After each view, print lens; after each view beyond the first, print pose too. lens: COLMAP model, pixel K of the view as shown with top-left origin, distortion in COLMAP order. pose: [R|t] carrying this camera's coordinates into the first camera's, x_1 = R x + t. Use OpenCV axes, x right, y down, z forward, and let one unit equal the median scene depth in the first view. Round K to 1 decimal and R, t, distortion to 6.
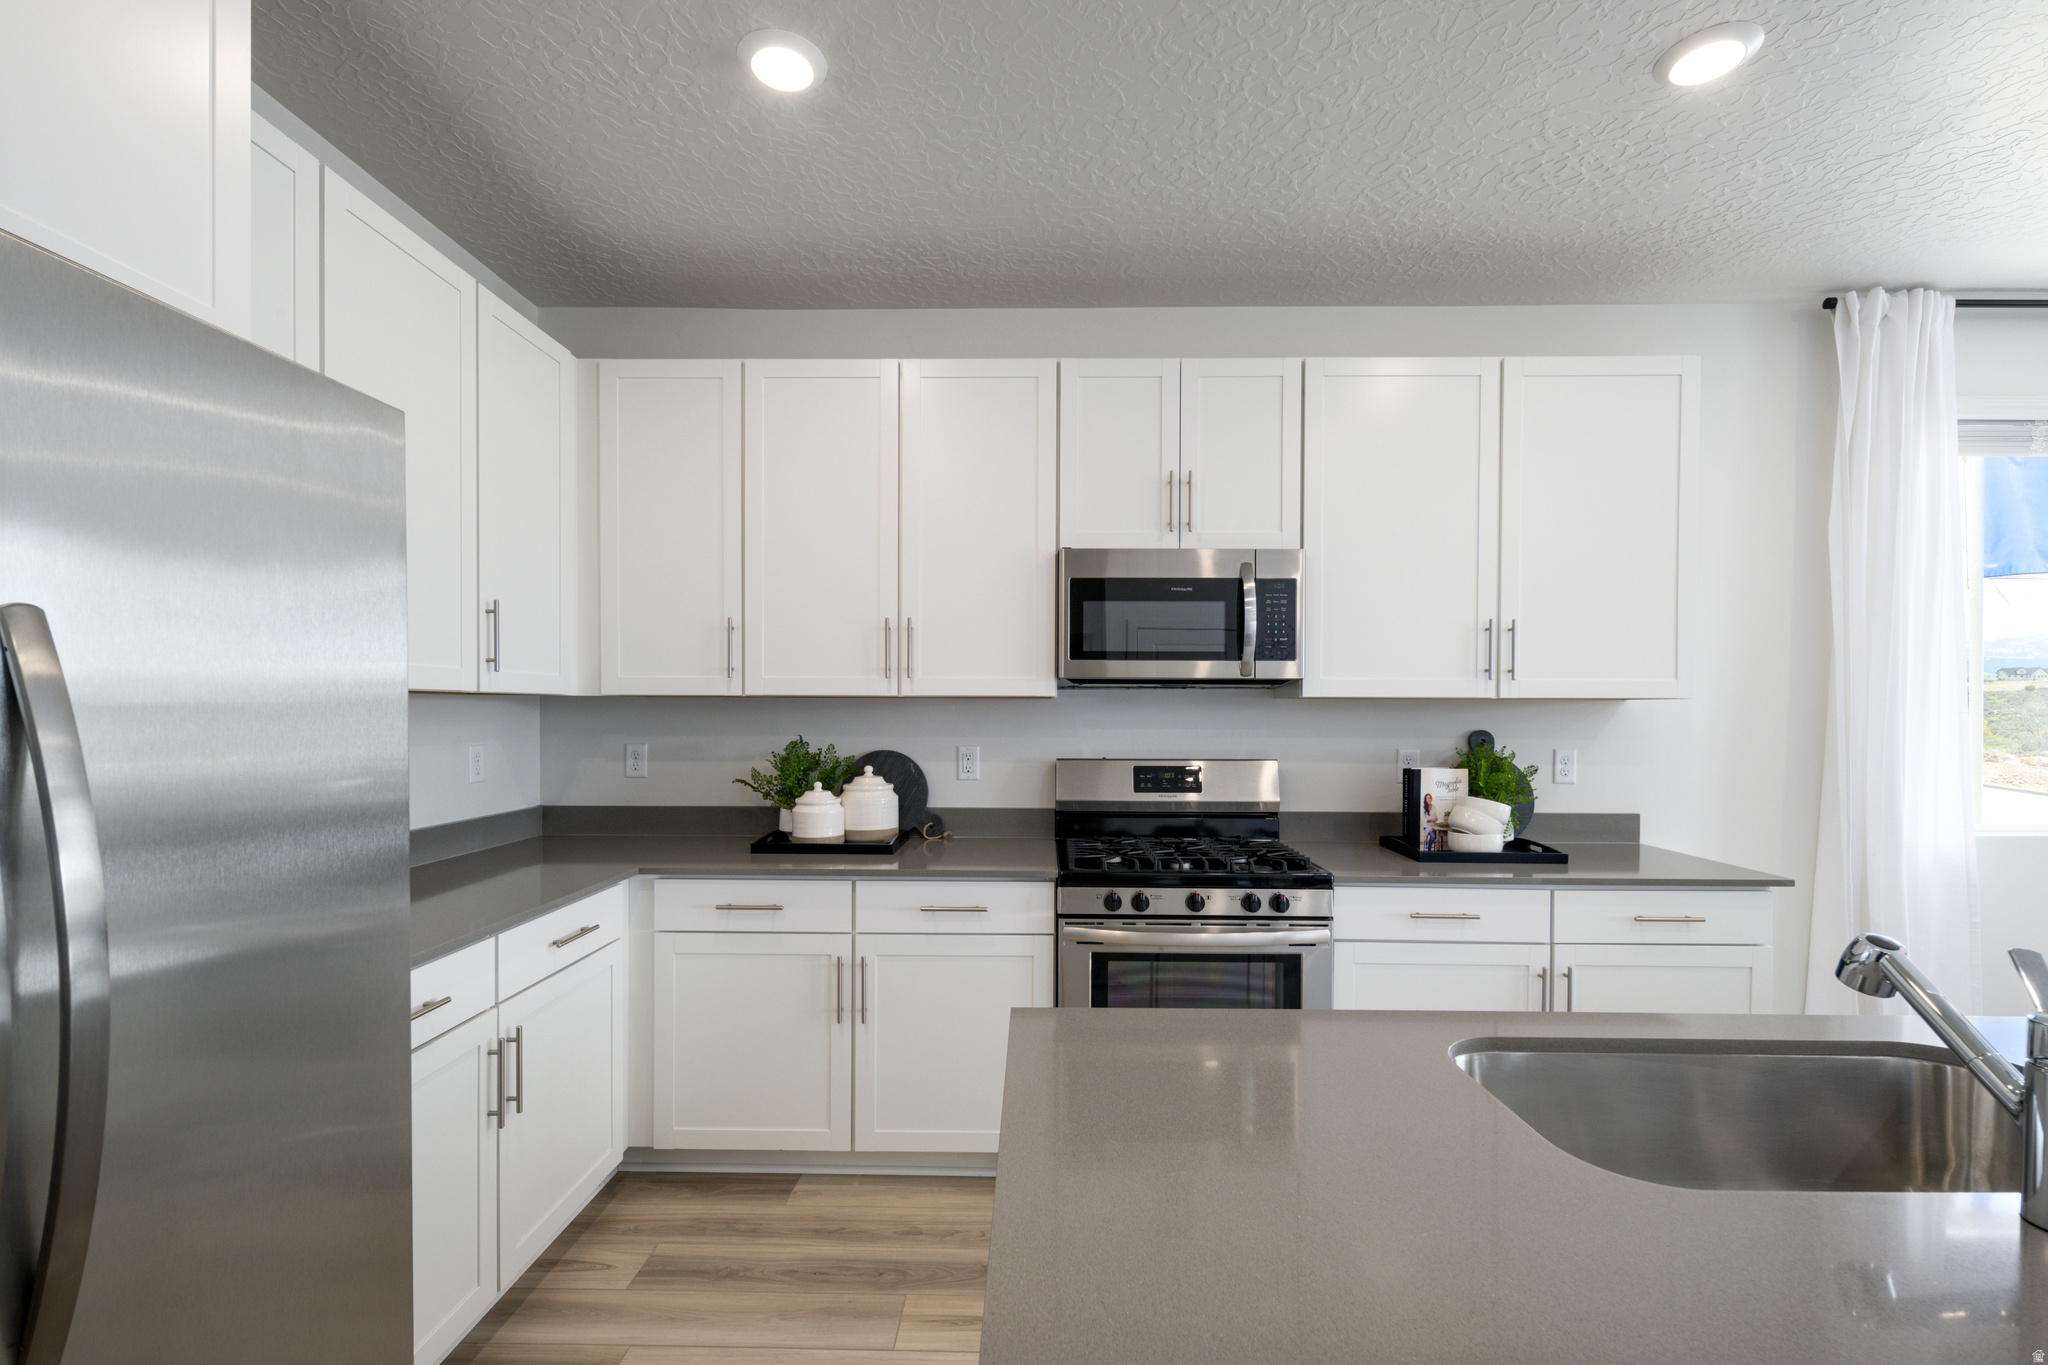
lens RADIAL K [[965.8, 0, 1031.0], [0, 965.8, 699.4], [0, 0, 1]] dist [0.022735, 0.000109]
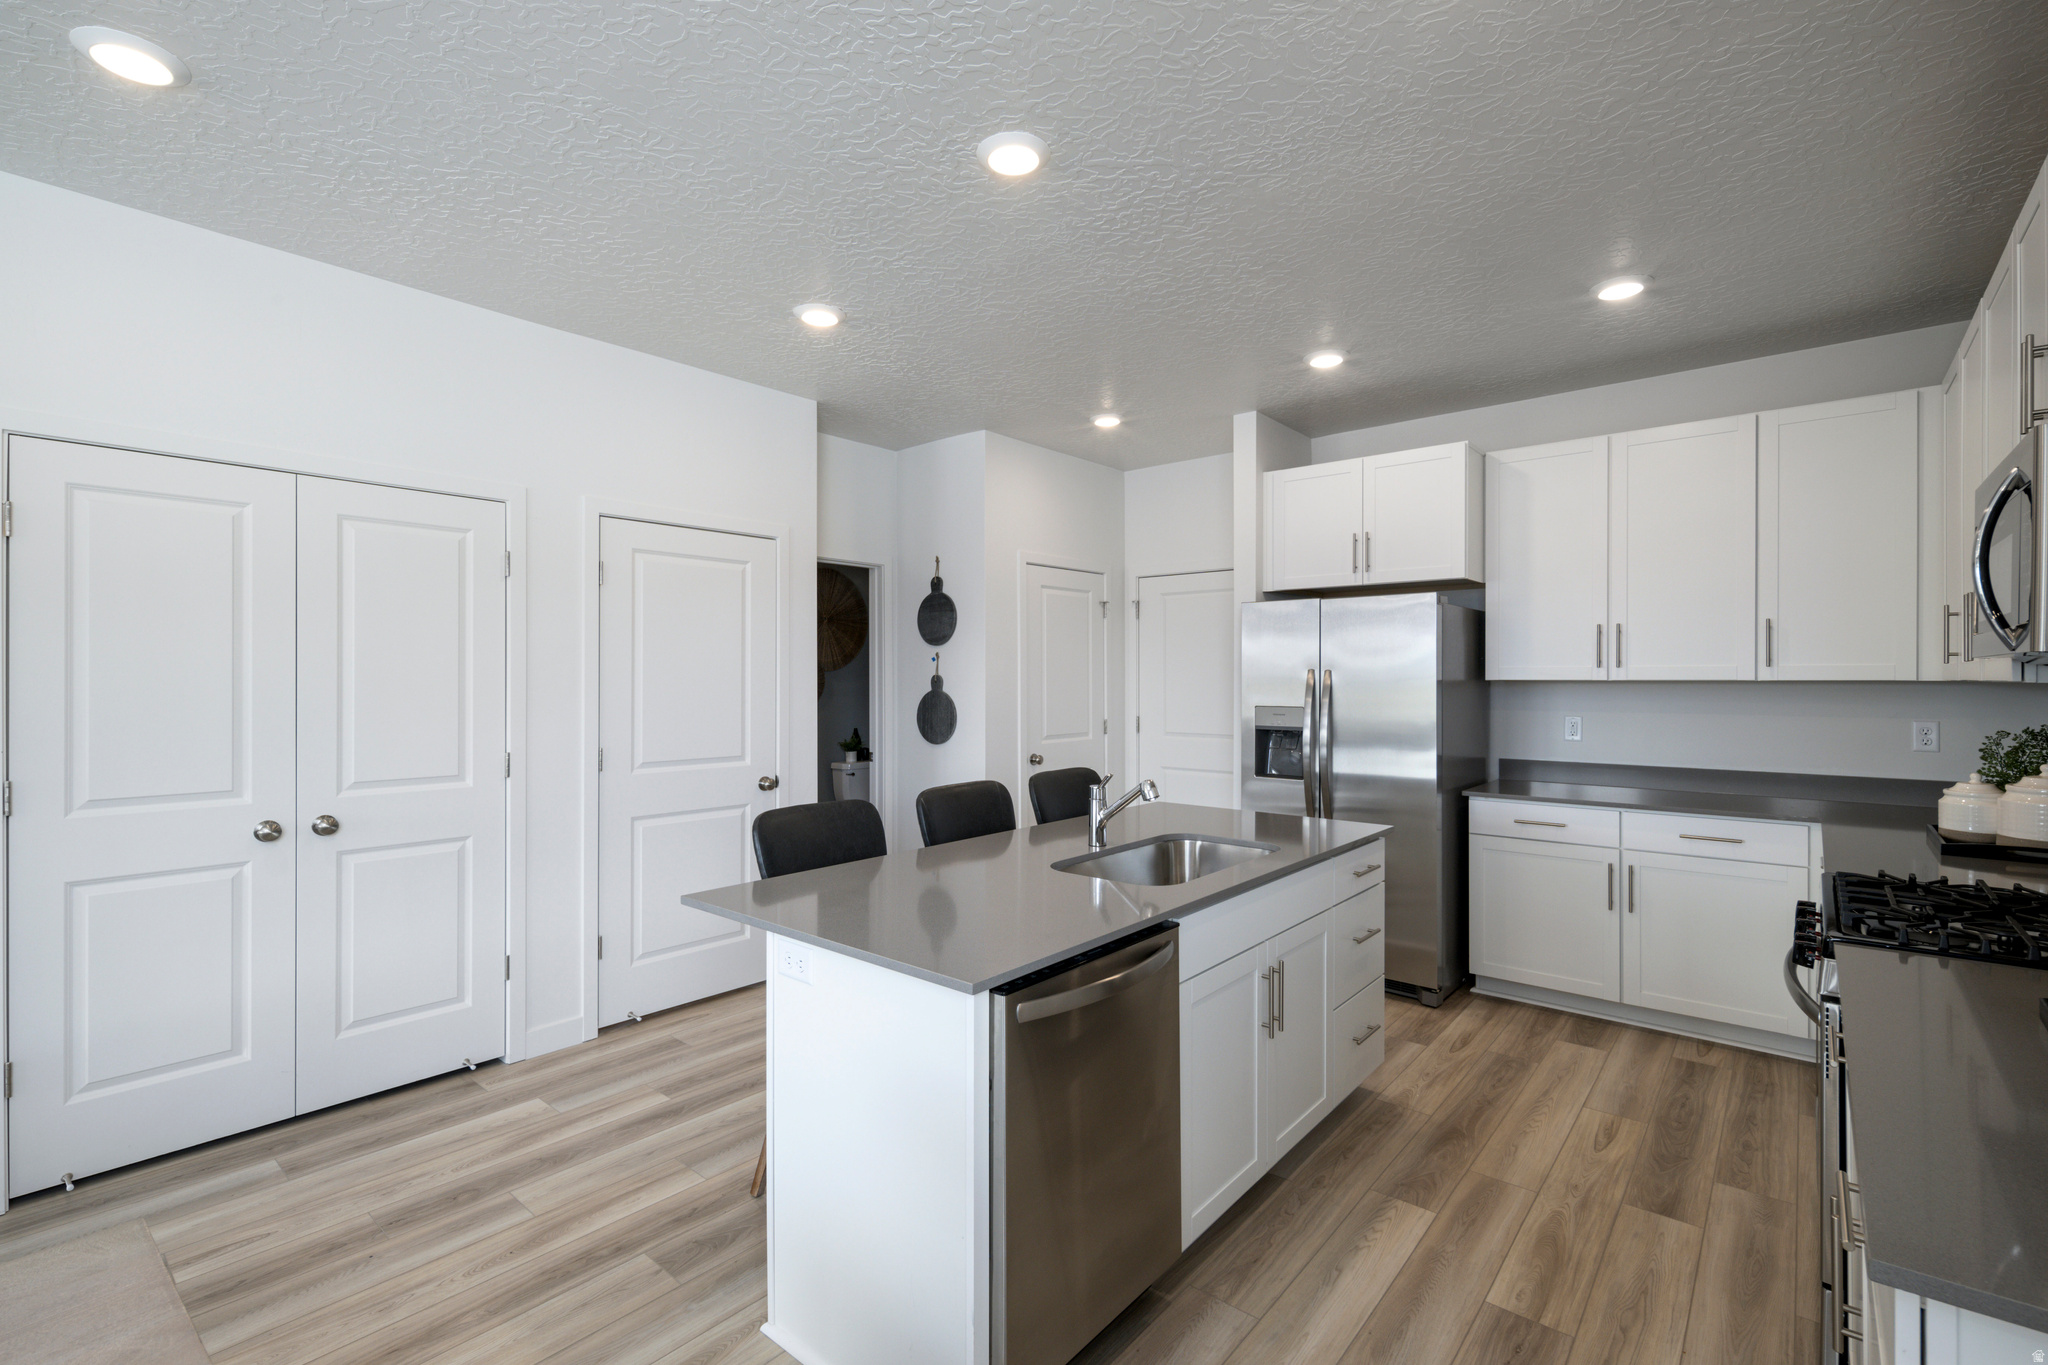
lens RADIAL K [[907.1, 0, 1034.3], [0, 907.1, 688.8], [0, 0, 1]] dist [0.004751, -0.000299]
pose [[-0.647405, 0.005173, -0.762129, 1.049307], [0.002514, 0.999986, 0.004653, -0.003707], [0.762142, 0.001097, -0.647409, 0.882326]]
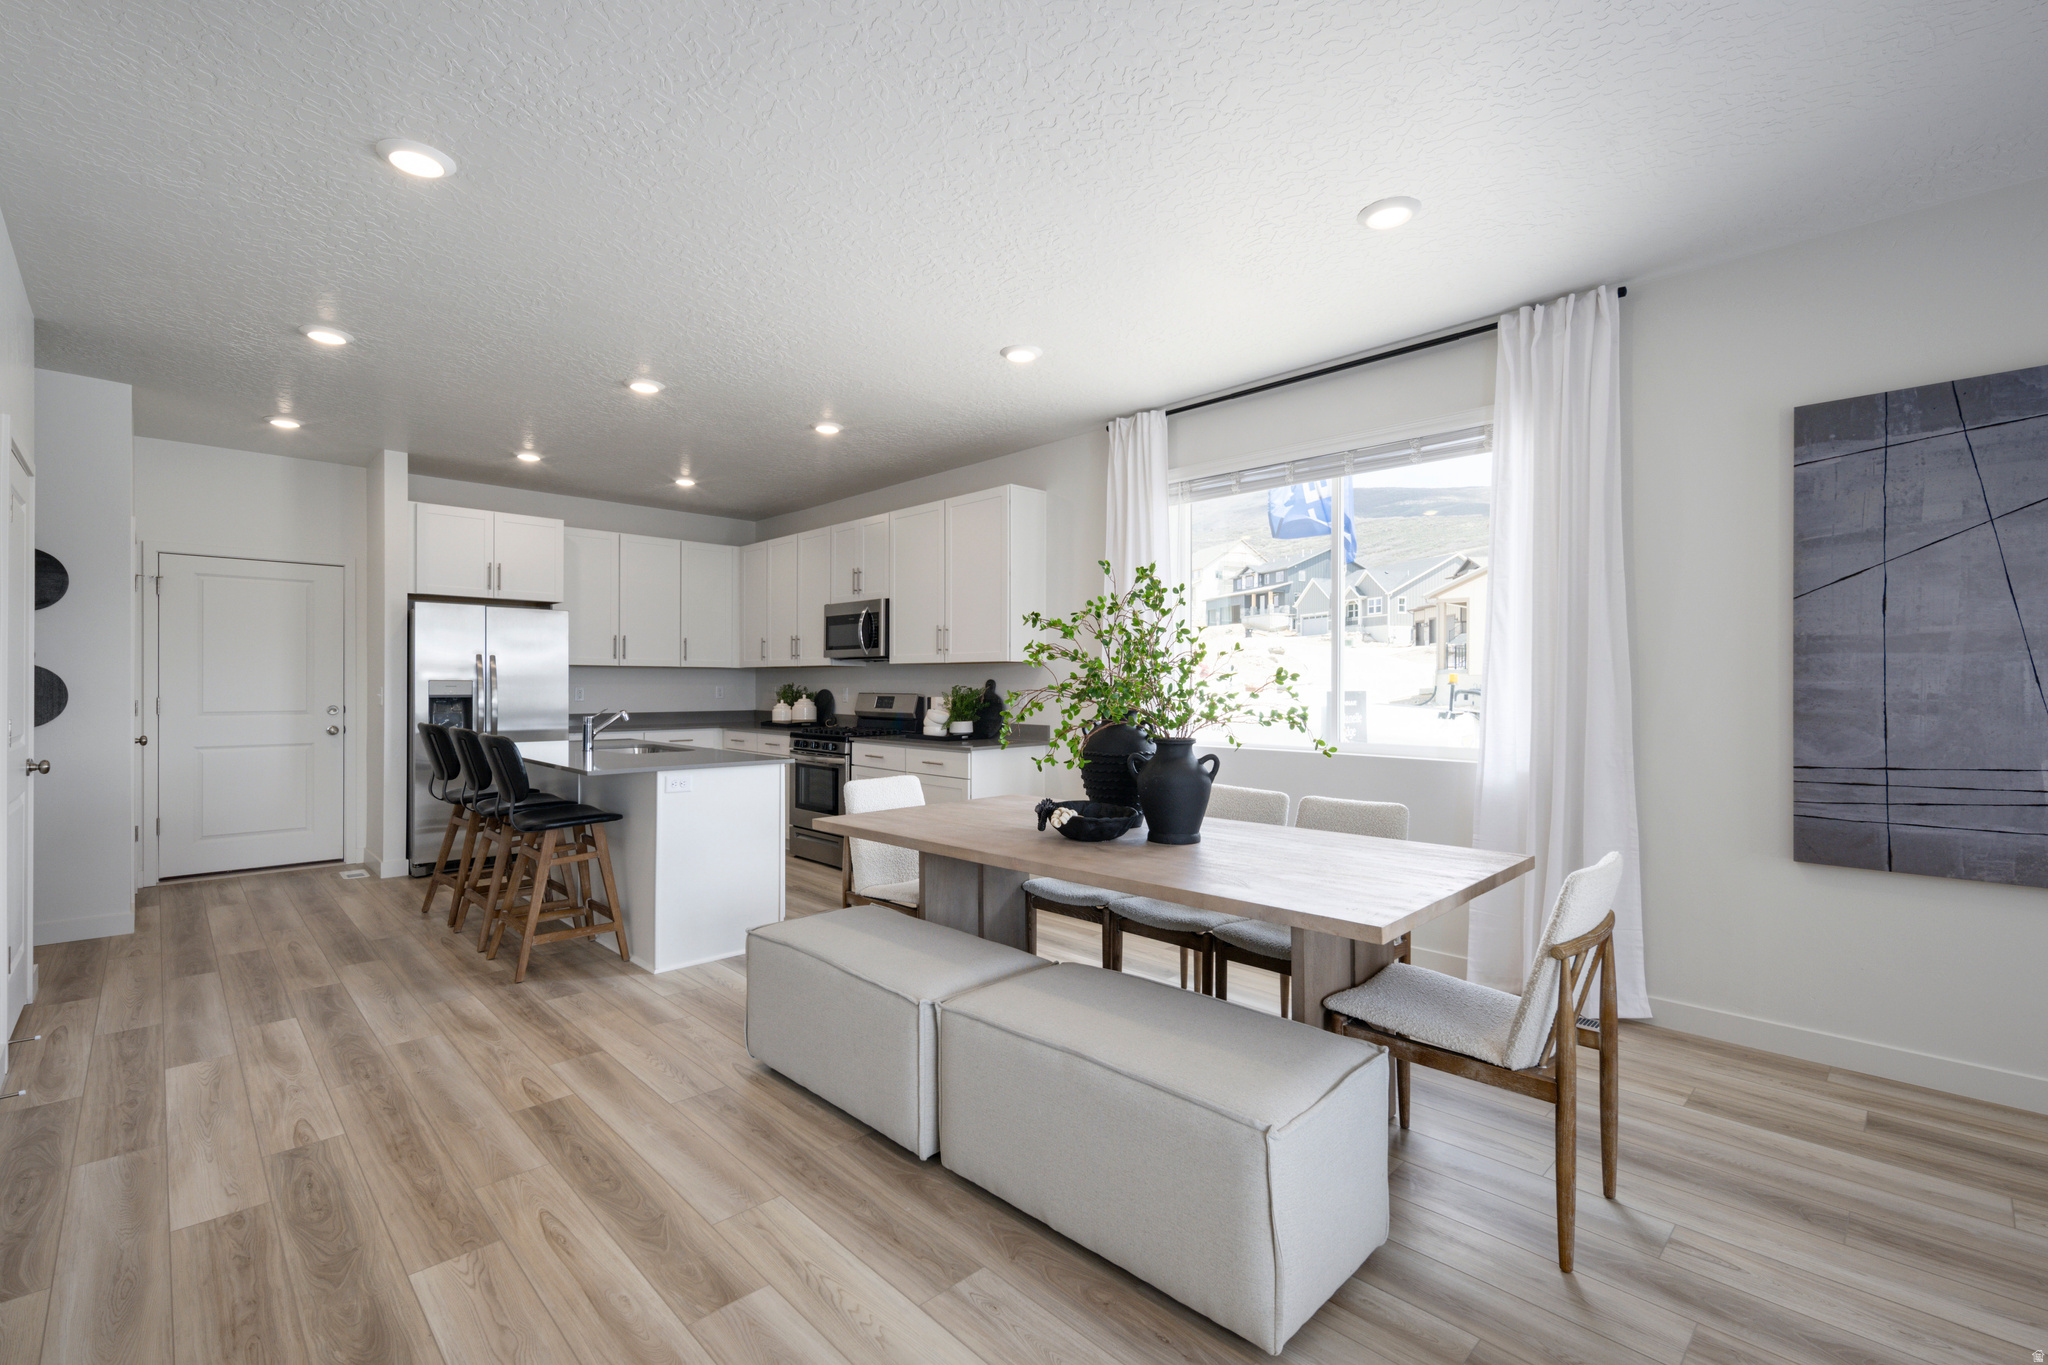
lens RADIAL K [[907.1, 0, 1034.3], [0, 907.1, 688.8], [0, 0, 1]] dist [0.004751, -0.000299]
pose [[0.695349, 0.001208, -0.718671, 2.006821], [0.005506, 0.999960, 0.007008, 0.042274], [0.718651, -0.008830, 0.695315, -0.209399]]
